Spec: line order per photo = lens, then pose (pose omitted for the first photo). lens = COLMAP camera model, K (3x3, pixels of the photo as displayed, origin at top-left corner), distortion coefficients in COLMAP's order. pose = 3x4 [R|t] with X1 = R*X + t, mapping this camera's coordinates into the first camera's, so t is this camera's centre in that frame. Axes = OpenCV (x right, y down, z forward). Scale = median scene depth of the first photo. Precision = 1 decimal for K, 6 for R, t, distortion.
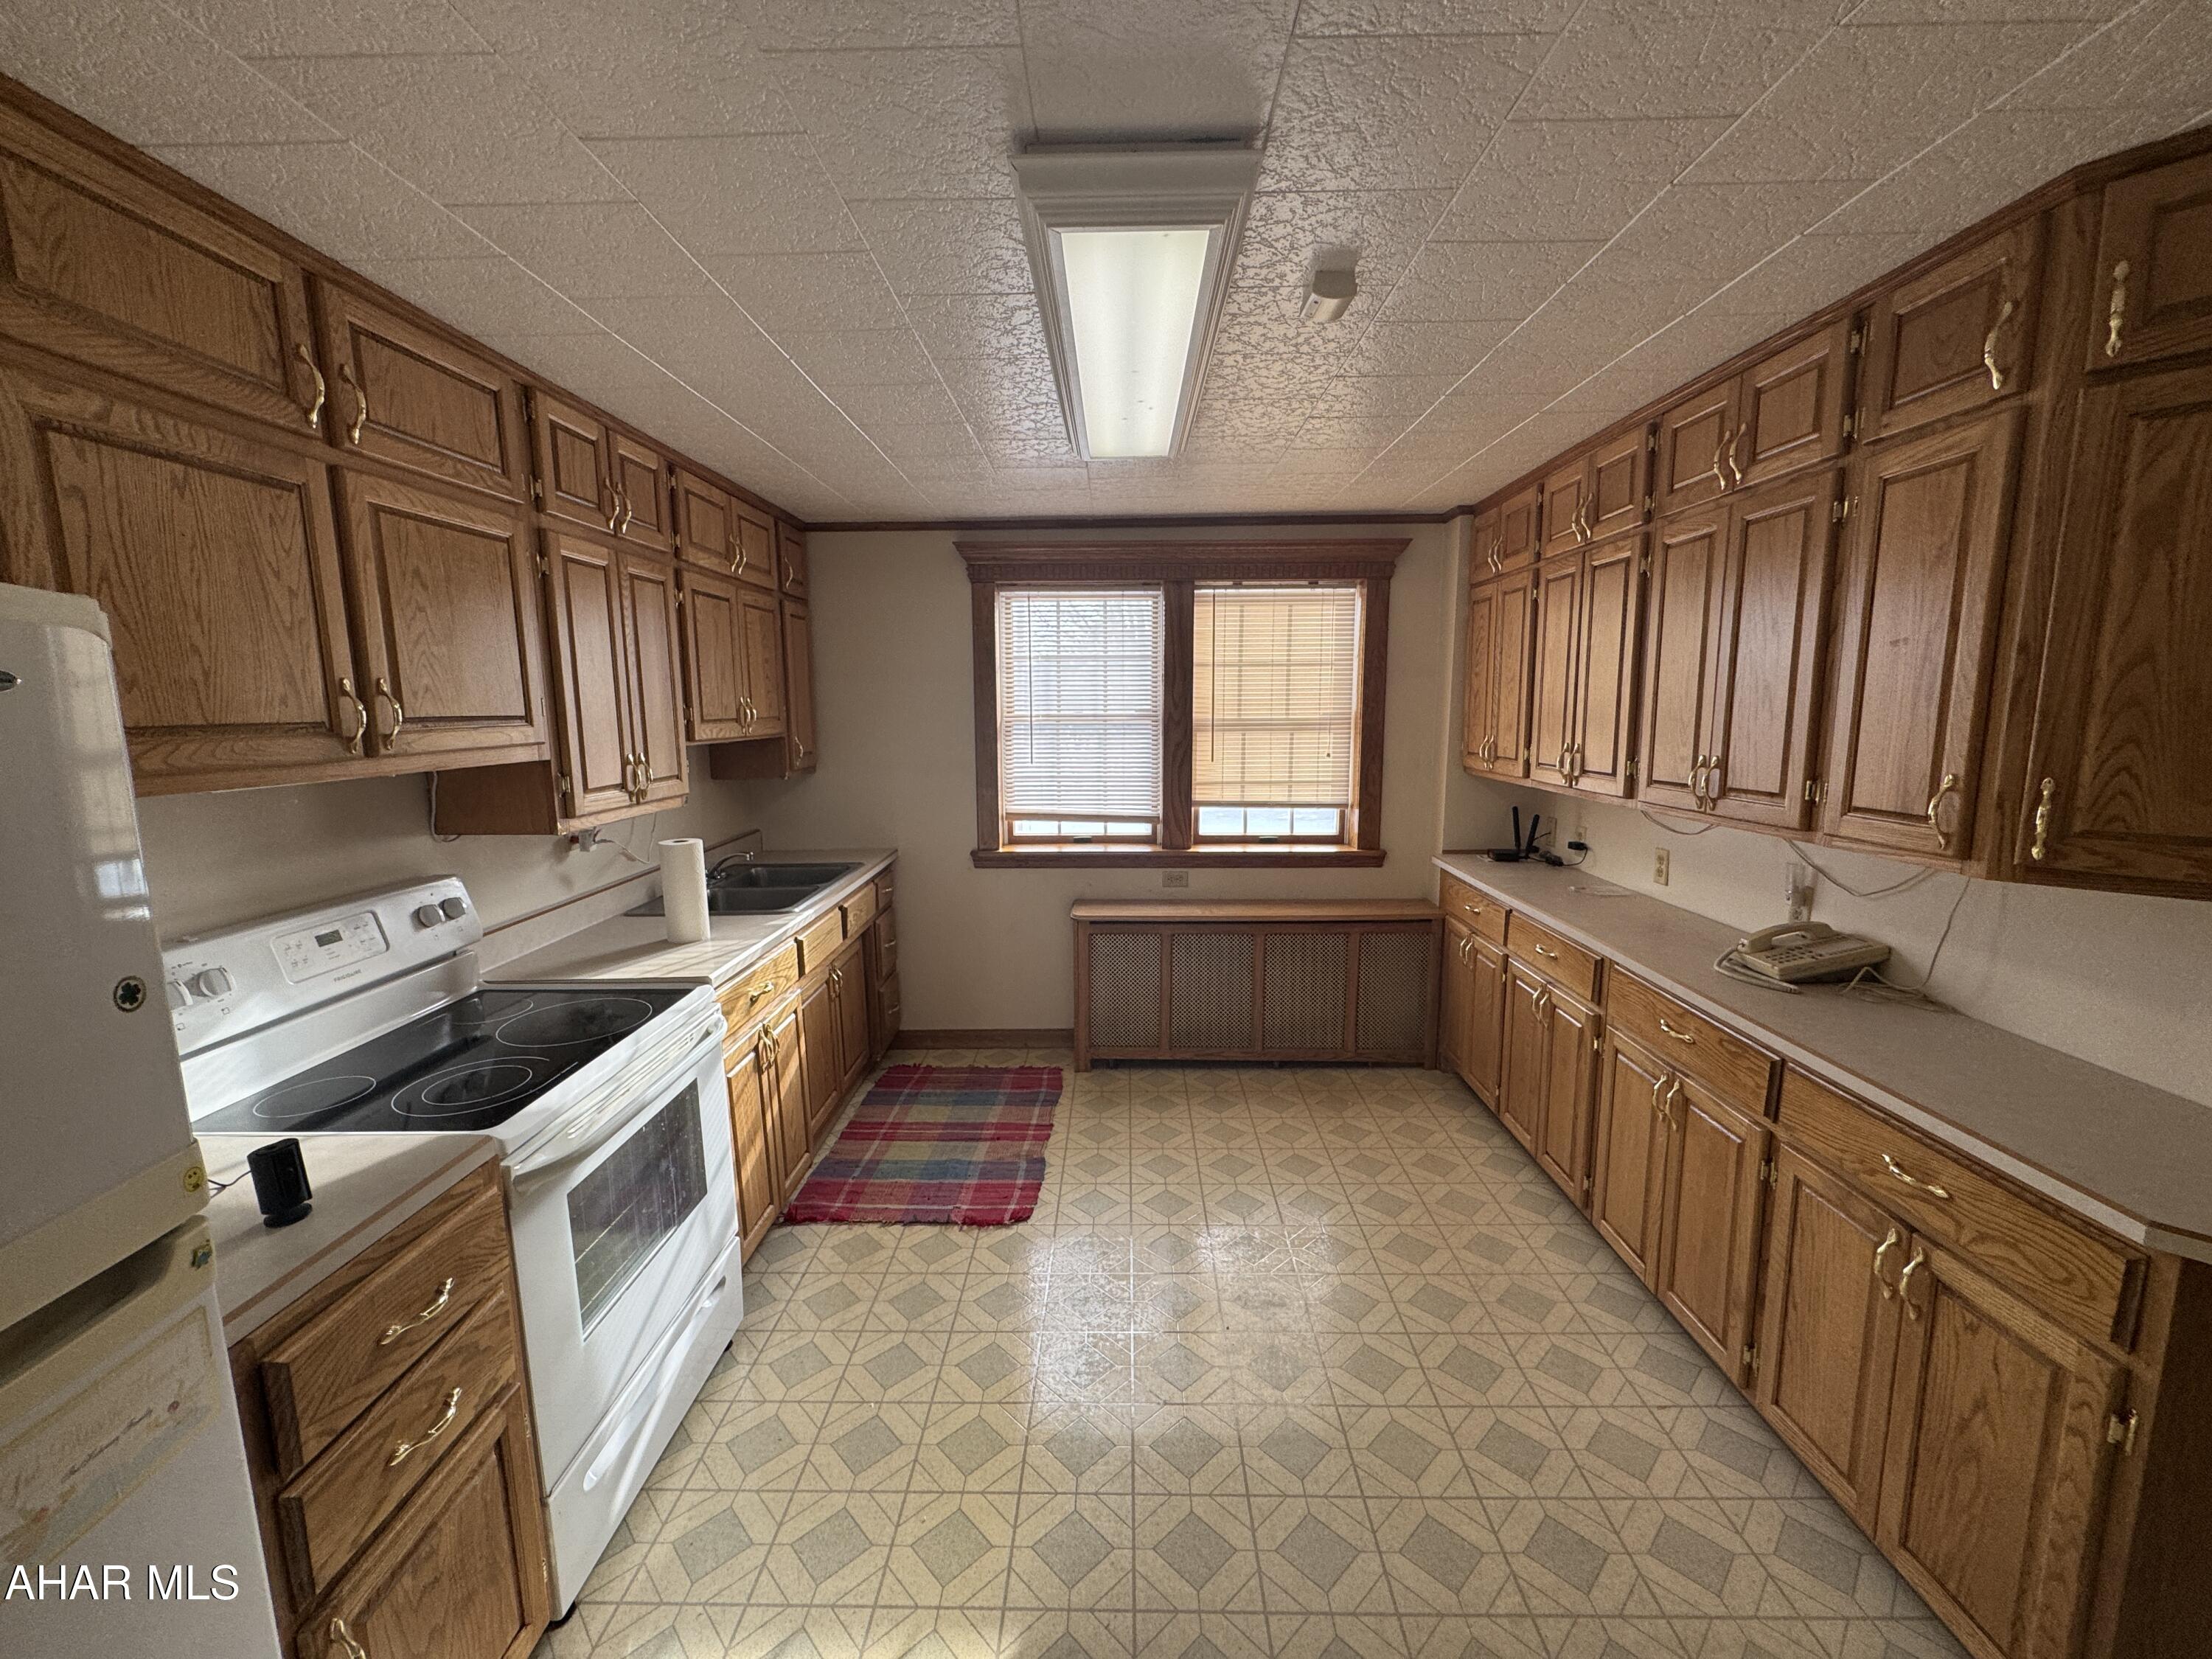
lens RADIAL K [[879.3, 0, 1100.0], [0, 879.3, 826.4], [0, 0, 1]] dist [-0.002459, 0.000701]
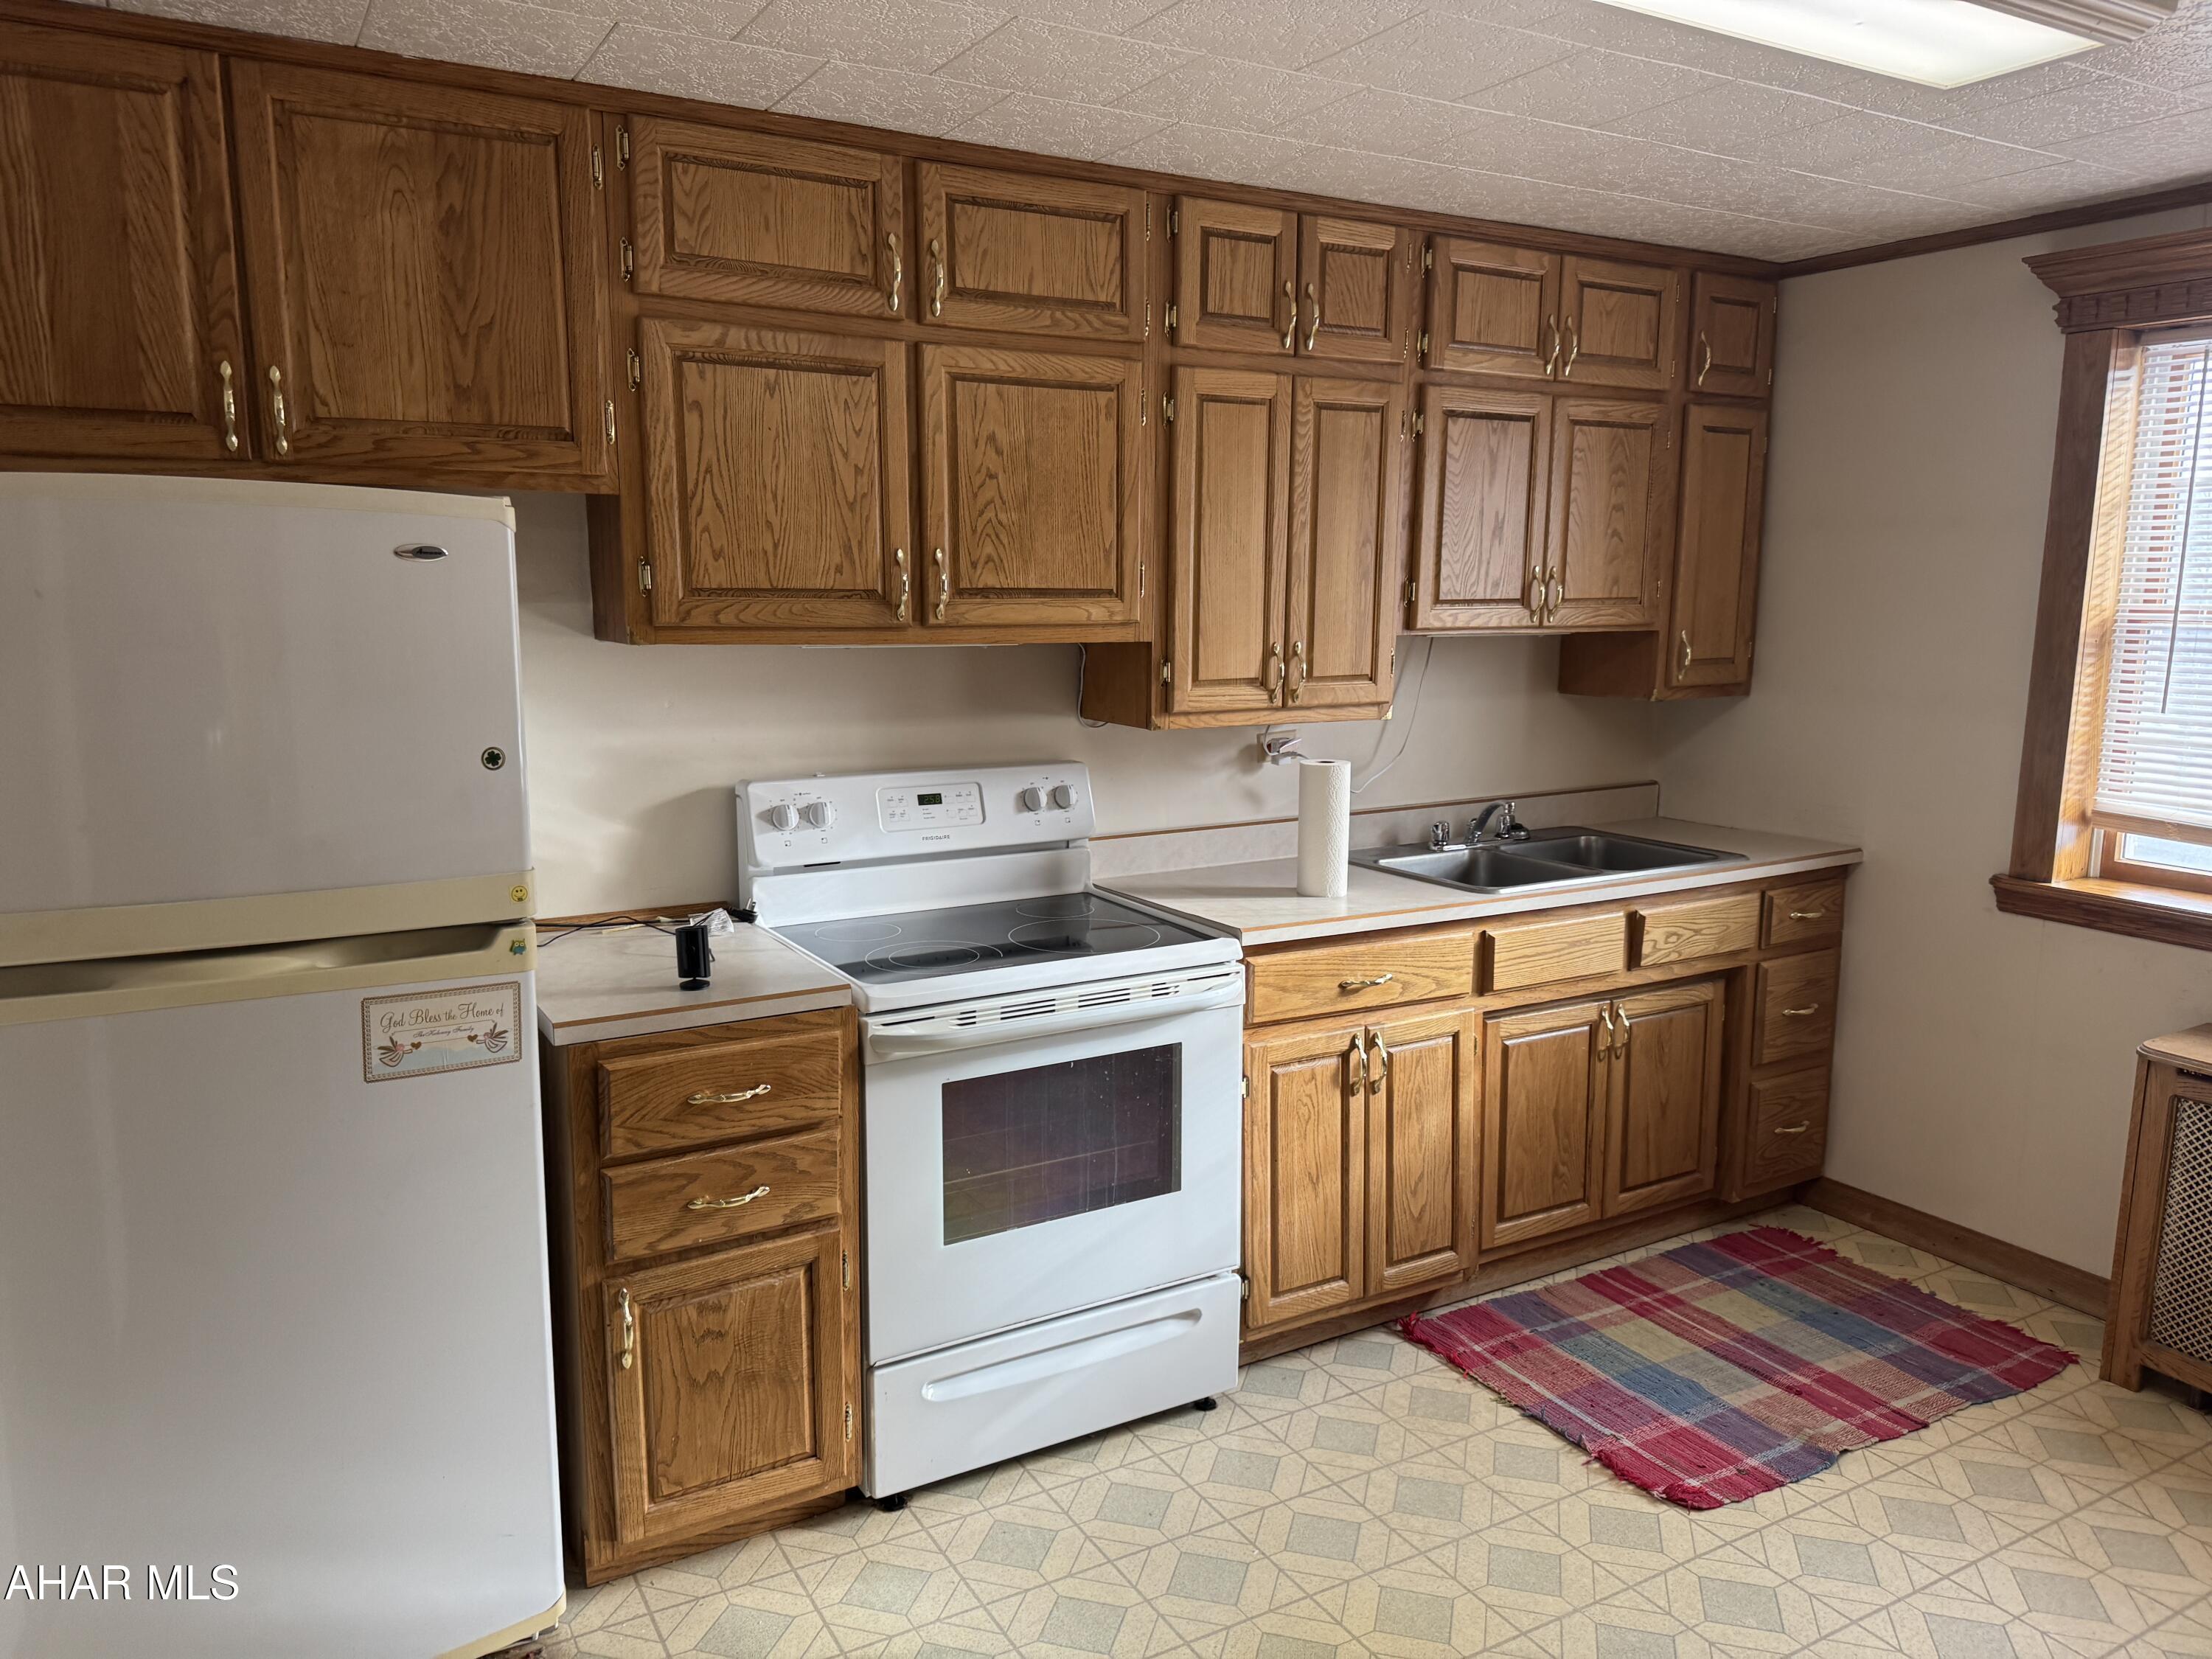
lens RADIAL K [[1522.4, 0, 1079.1], [0, 1522.4, 839.0], [0, 0, 1]] dist [0.102715, -0.118515]
pose [[0.518702, 0.154806, -0.840823, 0.570213], [-0.129939, 0.986320, 0.101434, -0.025424], [0.845023, 0.056642, 0.531722, 0.147537]]
